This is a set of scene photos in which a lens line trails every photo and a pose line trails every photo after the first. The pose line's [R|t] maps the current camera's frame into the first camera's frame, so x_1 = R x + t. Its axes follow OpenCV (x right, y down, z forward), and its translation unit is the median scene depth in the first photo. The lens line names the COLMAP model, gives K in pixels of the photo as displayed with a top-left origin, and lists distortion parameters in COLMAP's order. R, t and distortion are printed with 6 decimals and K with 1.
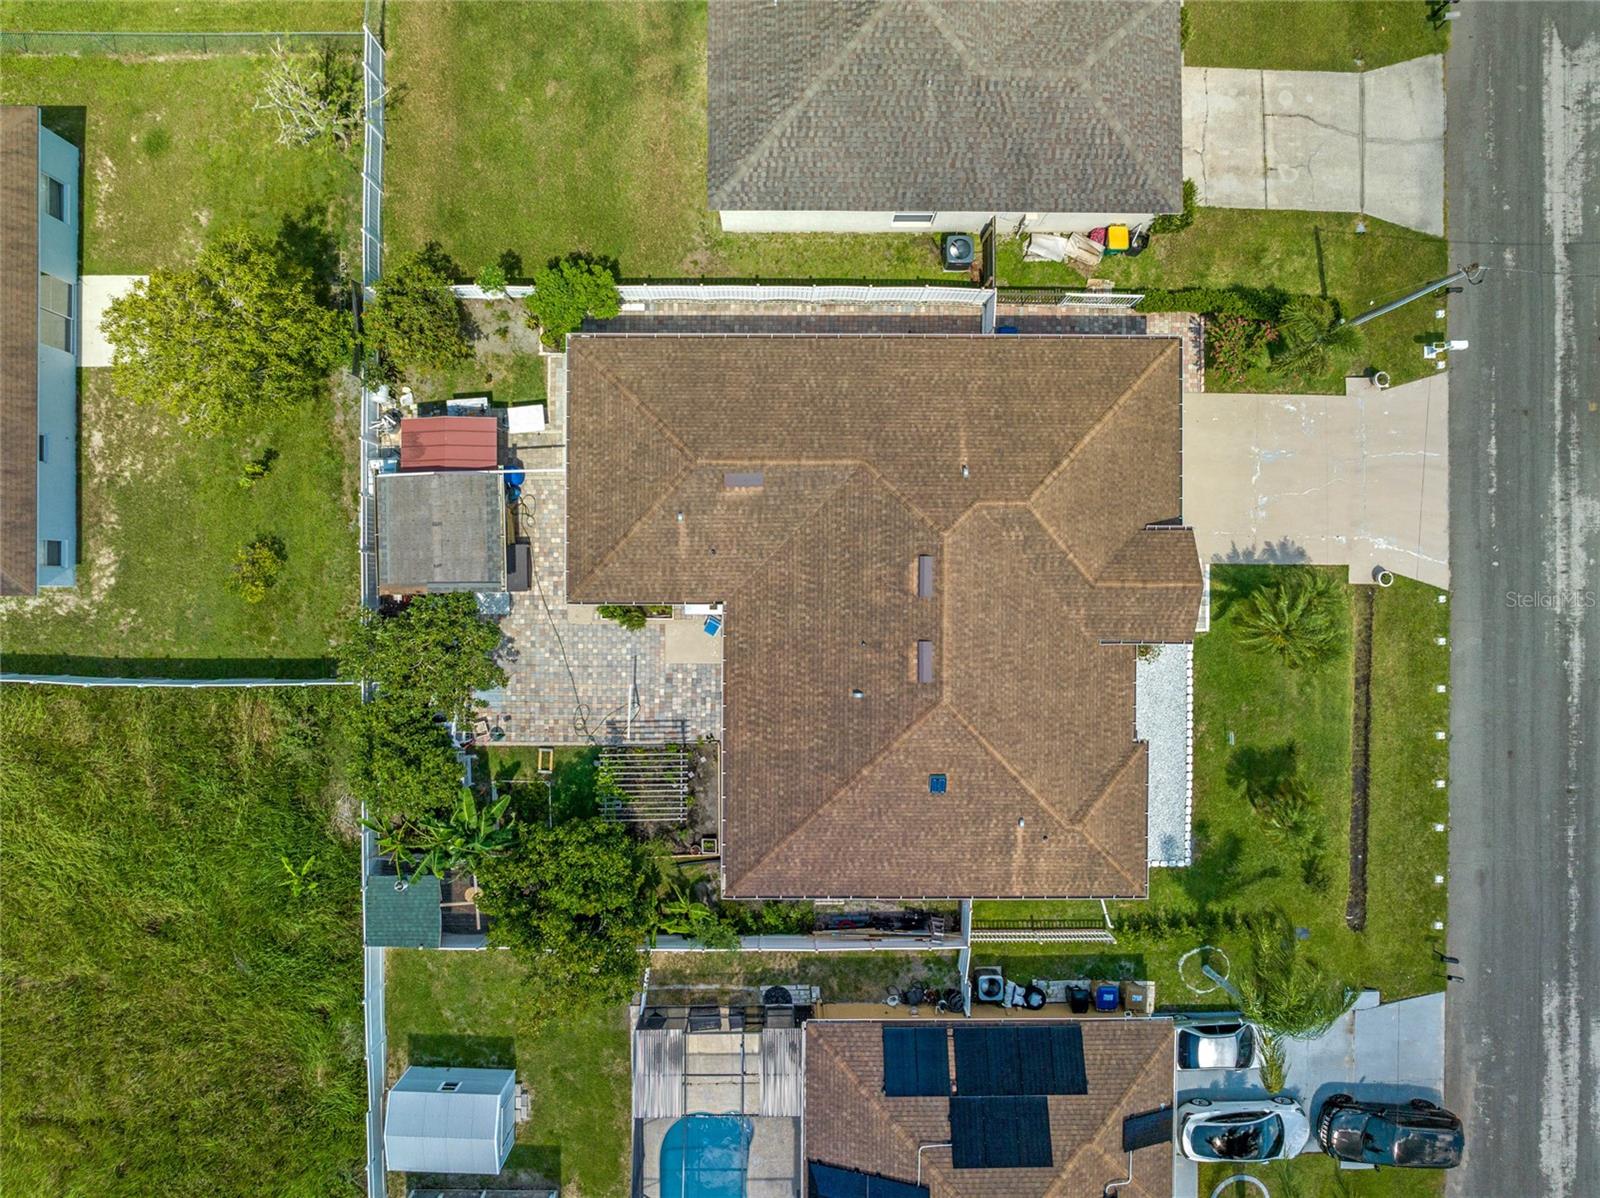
lens RADIAL K [[1131.2, 0, 793.7], [0, 1131.2, 598.1], [0, 0, 1]] dist [-0.048996, 0.021320]
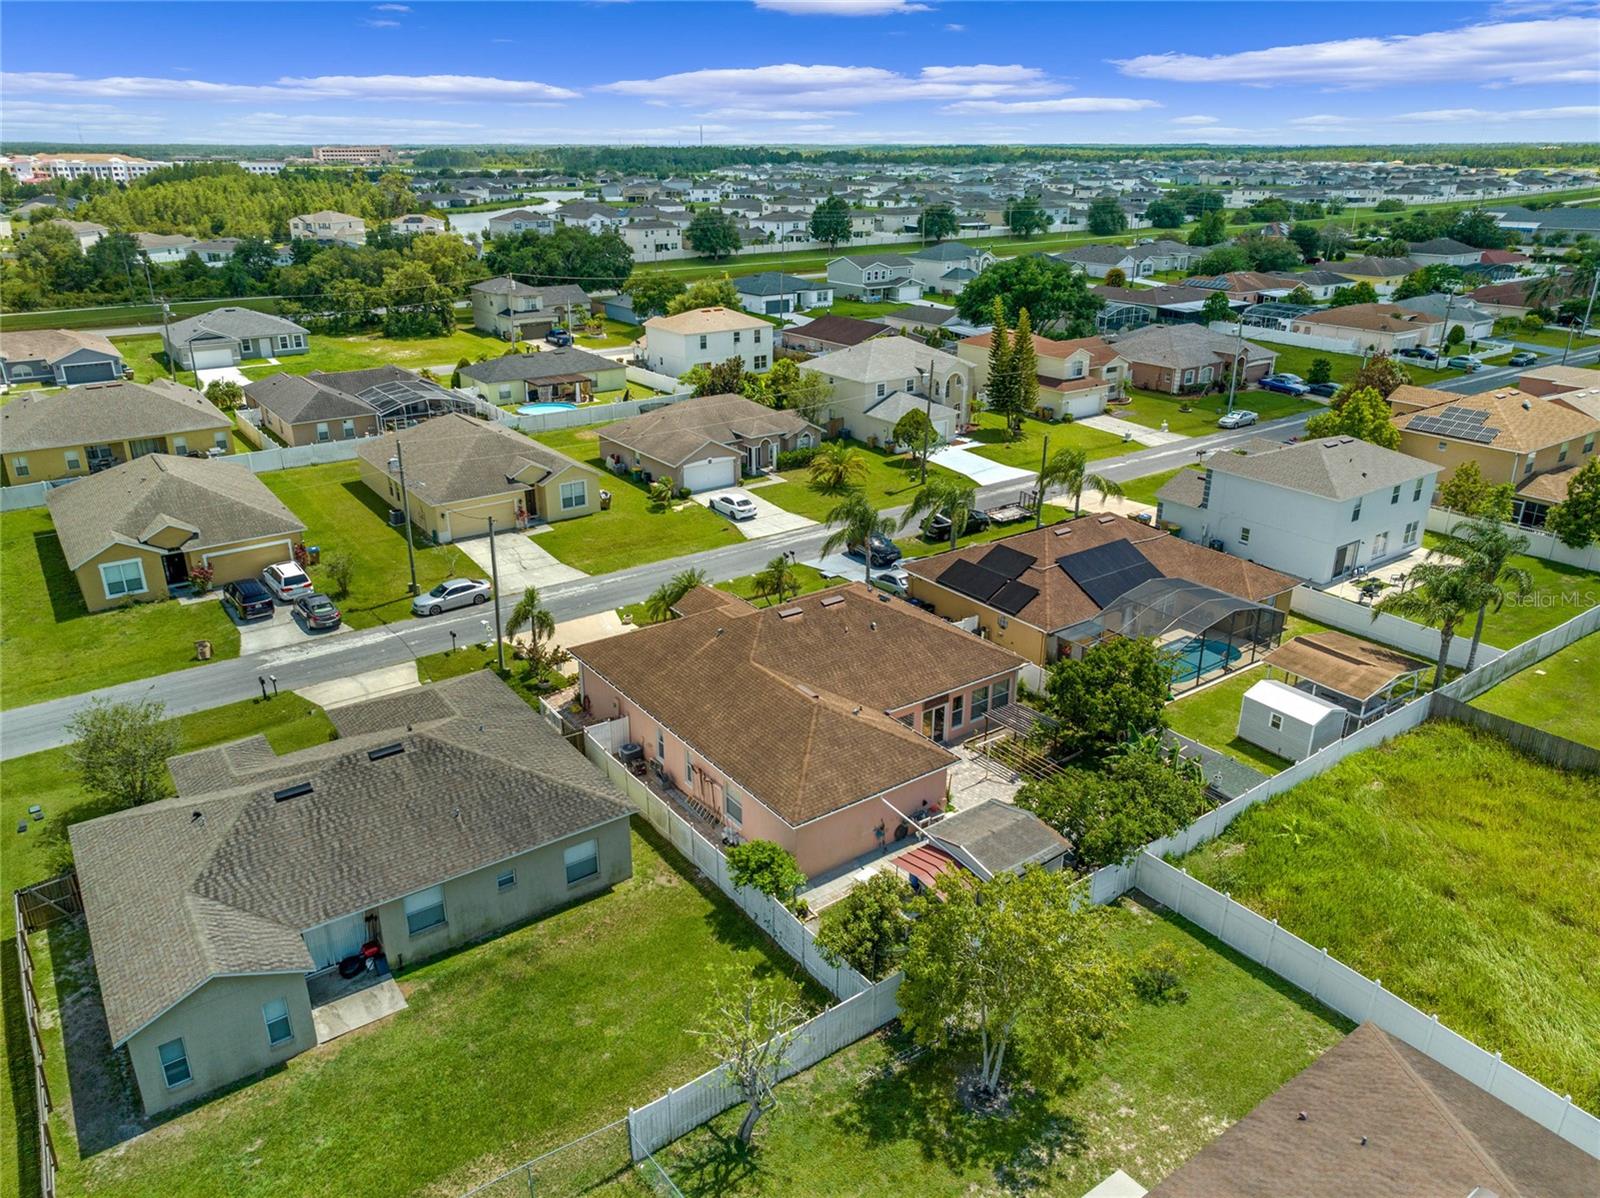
lens RADIAL K [[1121.3, 0, 790.5], [0, 1121.3, 596.3], [0, 0, 1]] dist [0.003842, -0.000158]
pose [[-0.581869, -0.309494, 0.752092, -0.928812], [0.813269, -0.216126, 0.540262, -0.755812], [-0.004661, 0.926014, 0.377459, 0.314228]]
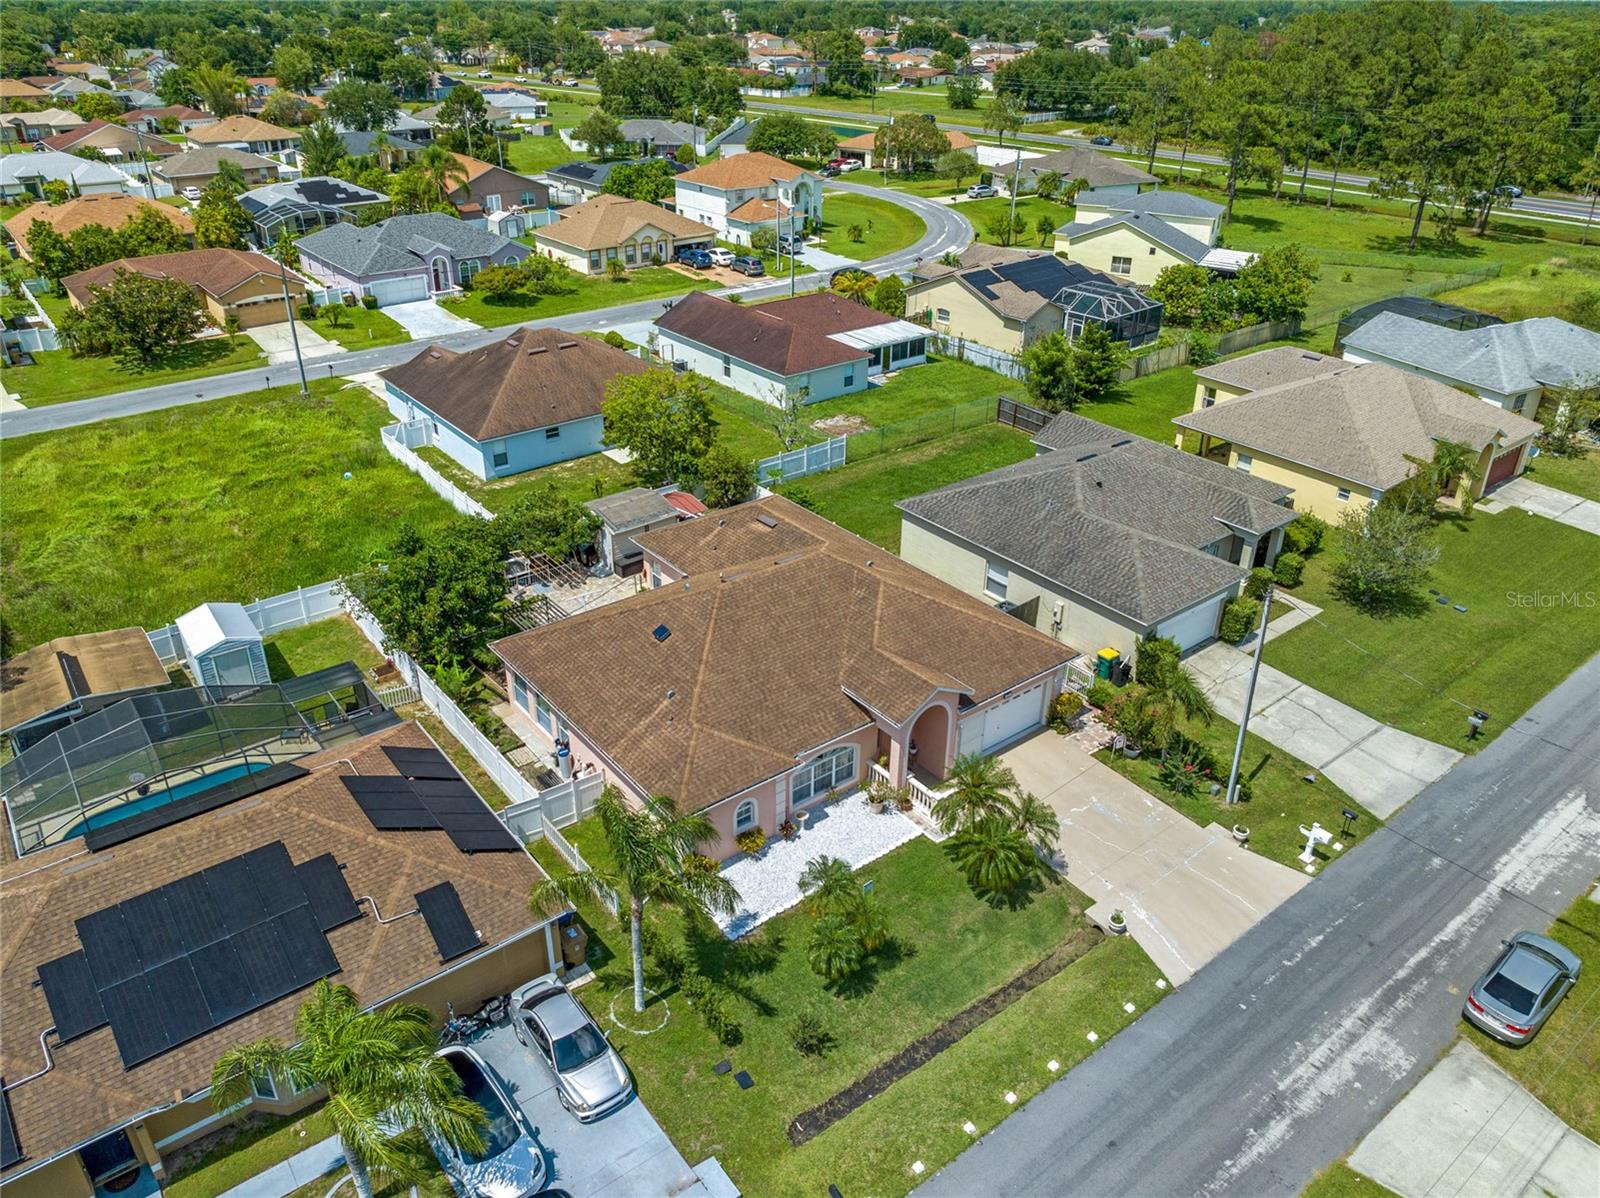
lens RADIAL K [[1131.2, 0, 793.7], [0, 1131.2, 598.1], [0, 0, 1]] dist [-0.048996, 0.021320]
pose [[0.613737, 0.373095, -0.695792, 0.911955], [-0.789510, 0.290242, -0.540771, 0.610530], [0.000189, 0.881226, 0.472695, 0.344280]]
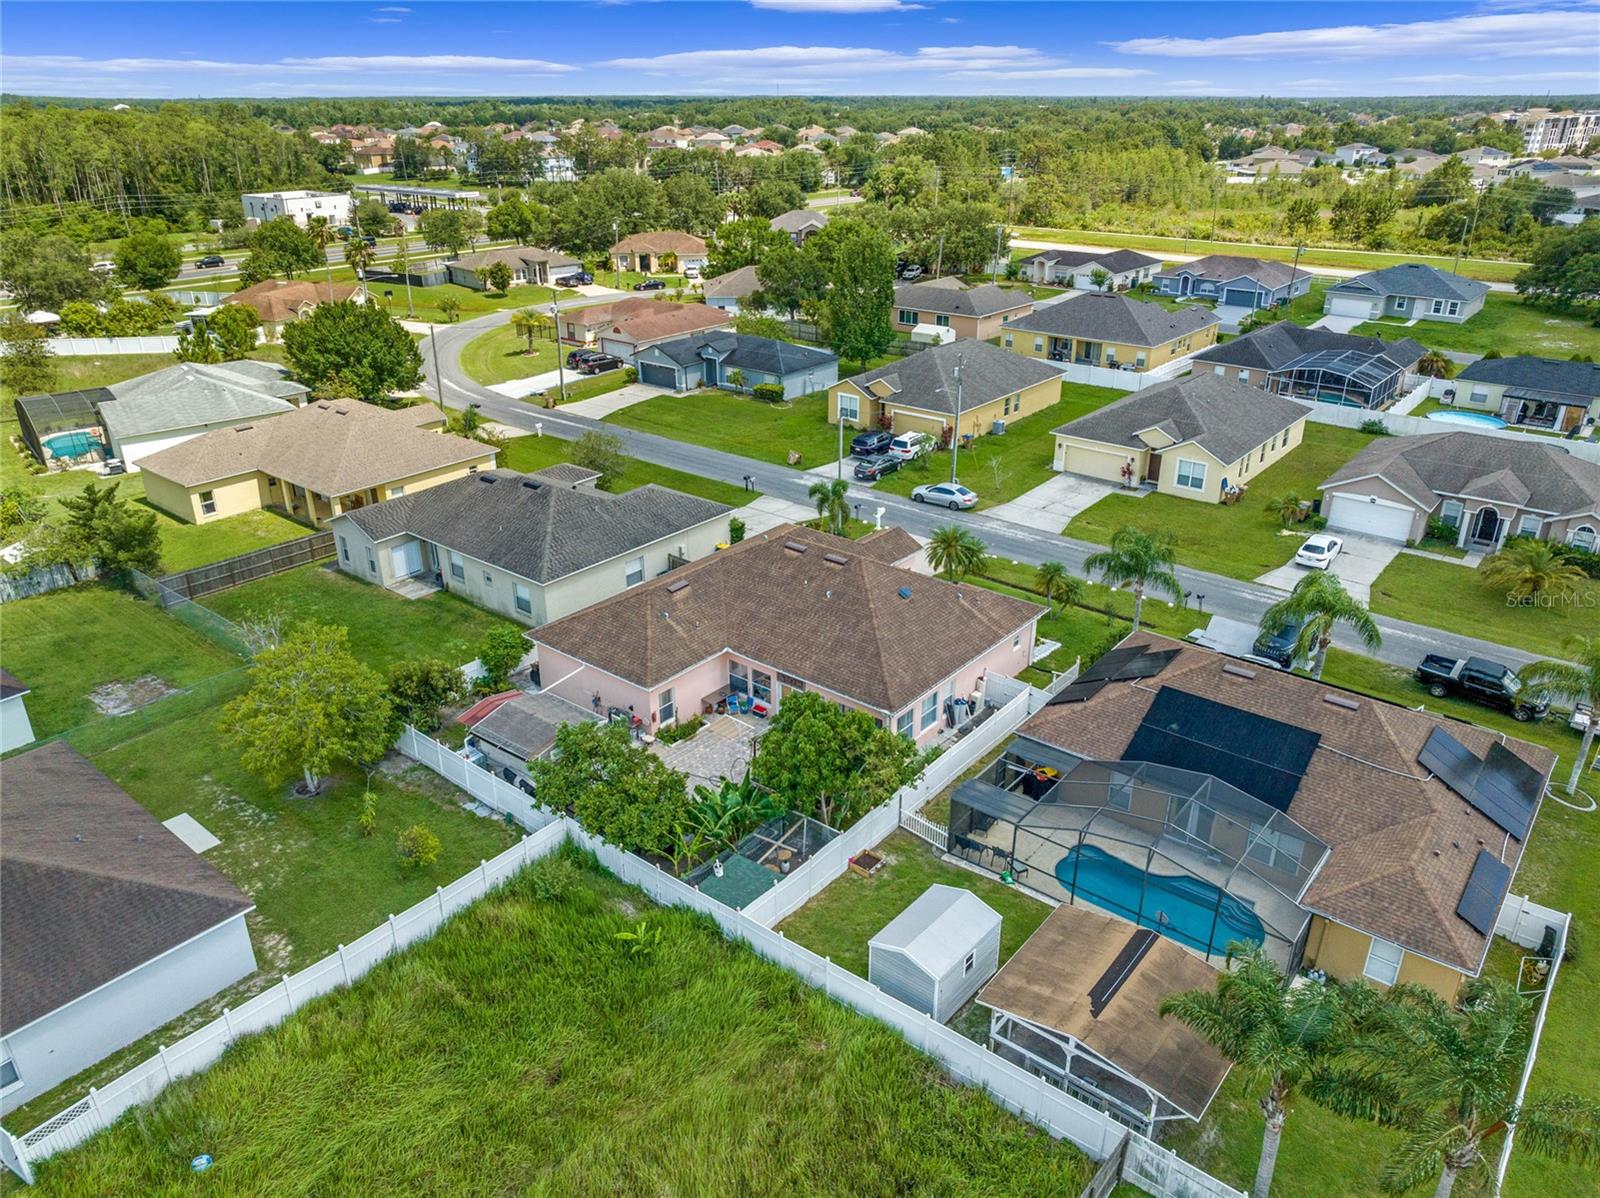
lens RADIAL K [[1116.8, 0, 800.0], [0, 1116.8, 599.0], [0, 0, 1]] dist [-0.017909, 0.003282]
pose [[0.628189, -0.327117, 0.705955, -0.926128], [0.778052, 0.259769, -0.571975, 0.820379], [0.003718, 0.908578, 0.417698, 0.315522]]
